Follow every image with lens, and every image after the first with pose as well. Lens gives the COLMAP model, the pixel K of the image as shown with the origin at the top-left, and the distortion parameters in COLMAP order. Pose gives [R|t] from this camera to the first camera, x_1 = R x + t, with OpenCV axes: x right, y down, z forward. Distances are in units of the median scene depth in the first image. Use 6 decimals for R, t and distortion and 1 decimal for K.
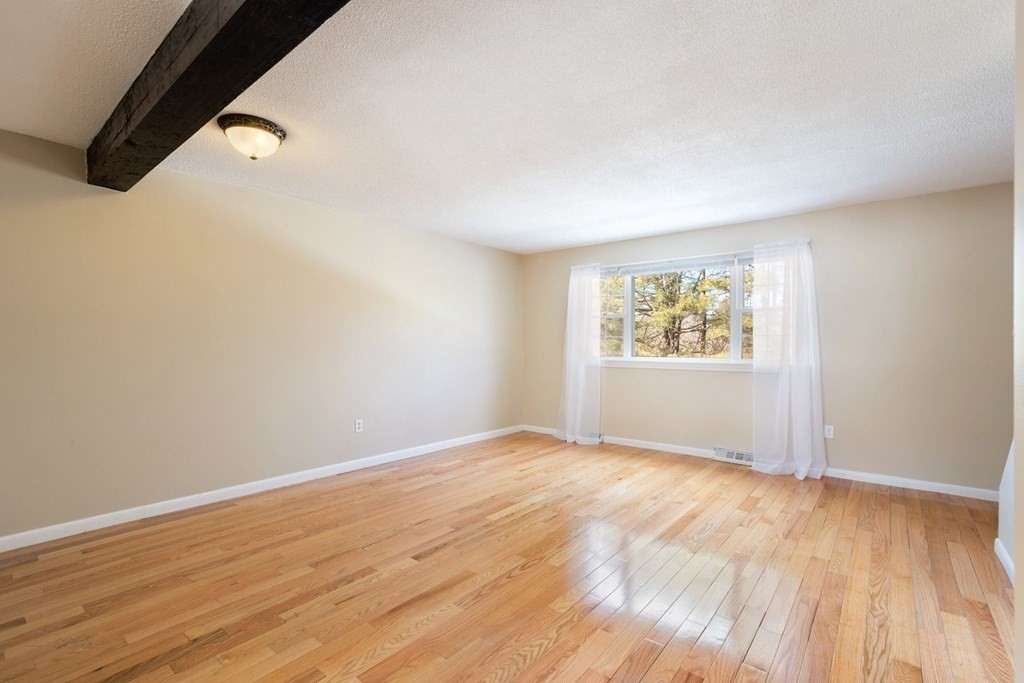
lens RADIAL K [[464.4, 0, 498.4], [0, 464.4, 361.3], [0, 0, 1]] dist [0.000662, 0.000236]
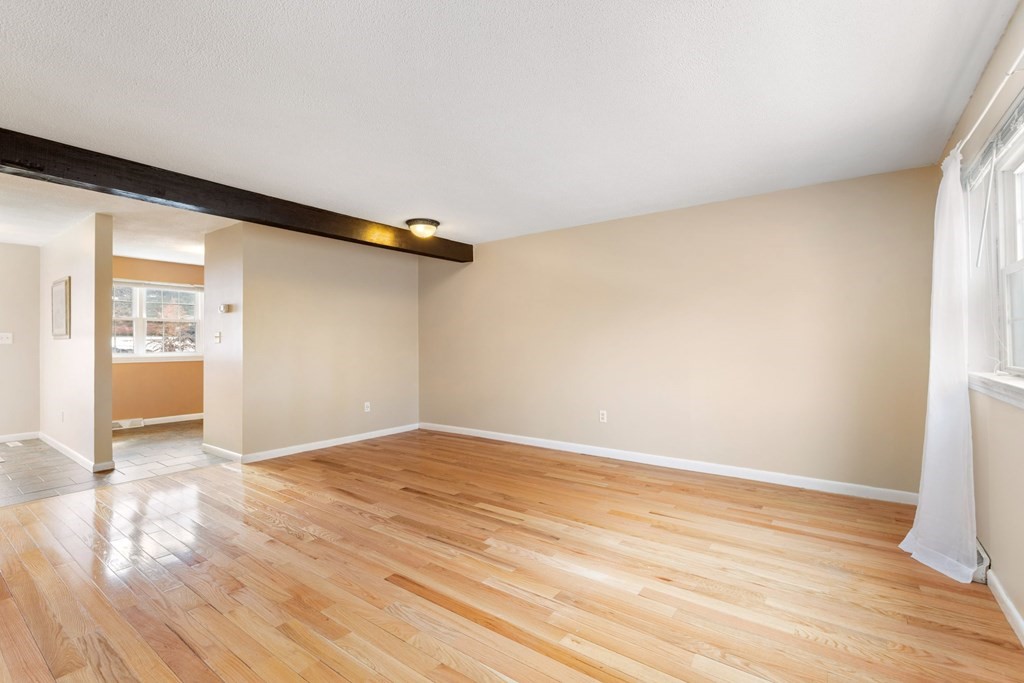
lens RADIAL K [[450.9, 0, 514.8], [0, 450.9, 336.5], [0, 0, 1]] dist [0.001949, 0.000413]
pose [[0.076724, -0.012935, -0.996968, 0.909752], [-0.030635, 0.999413, -0.015324, -0.031051], [0.996582, 0.031718, 0.076283, 0.874984]]
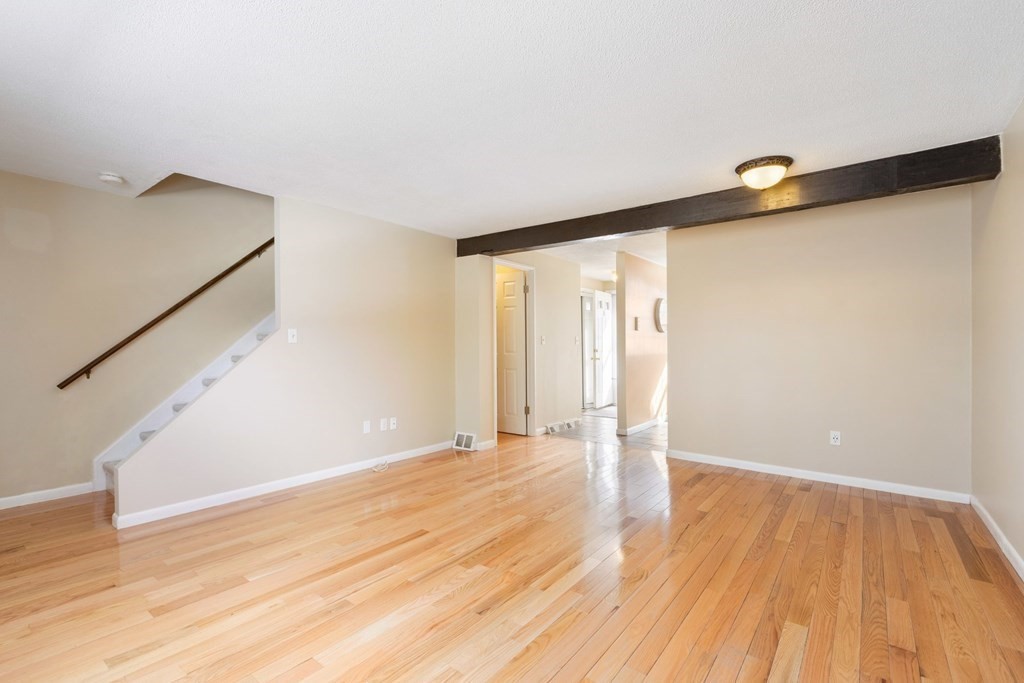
lens RADIAL K [[466.6, 0, 505.1], [0, 466.6, 344.3], [0, 0, 1]] dist [0.000374, 0.000107]
pose [[-0.999114, -0.005384, -0.041728, 0.152692], [-0.006755, 0.999440, 0.032784, -0.052156], [0.041528, 0.033037, -0.998591, 1.572978]]
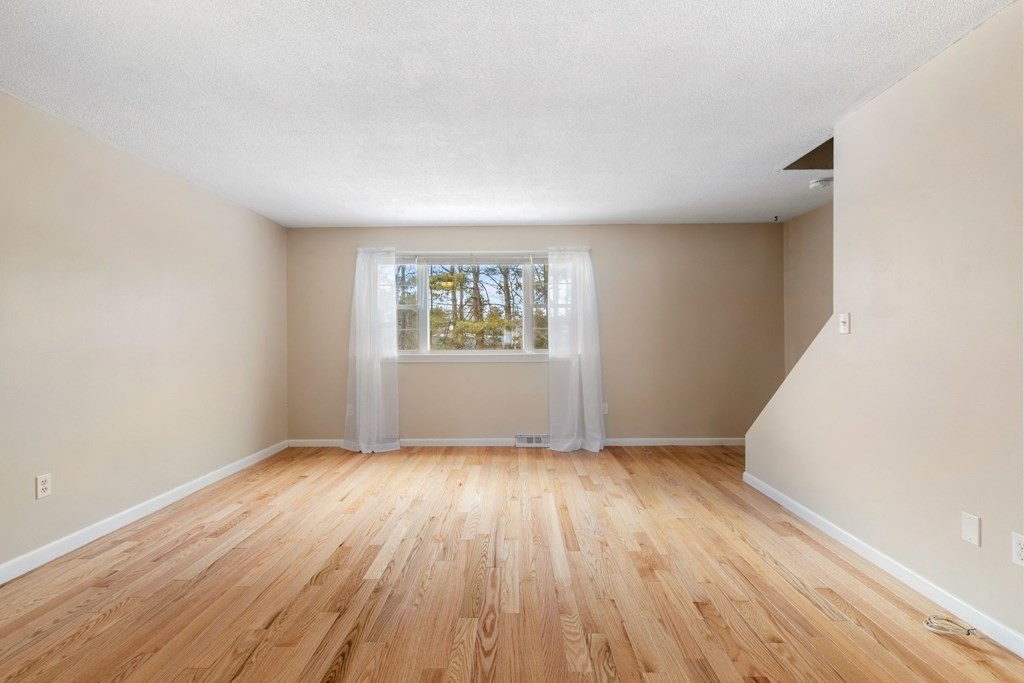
lens RADIAL K [[460.3, 0, 508.5], [0, 460.3, 339.0], [0, 0, 1]] dist [0.001855, 0.000427]
pose [[0.776014, -0.009206, 0.630649, -0.264686], [0.032027, 0.999179, -0.024824, -0.007335], [-0.629902, 0.039461, 0.775671, 0.260029]]
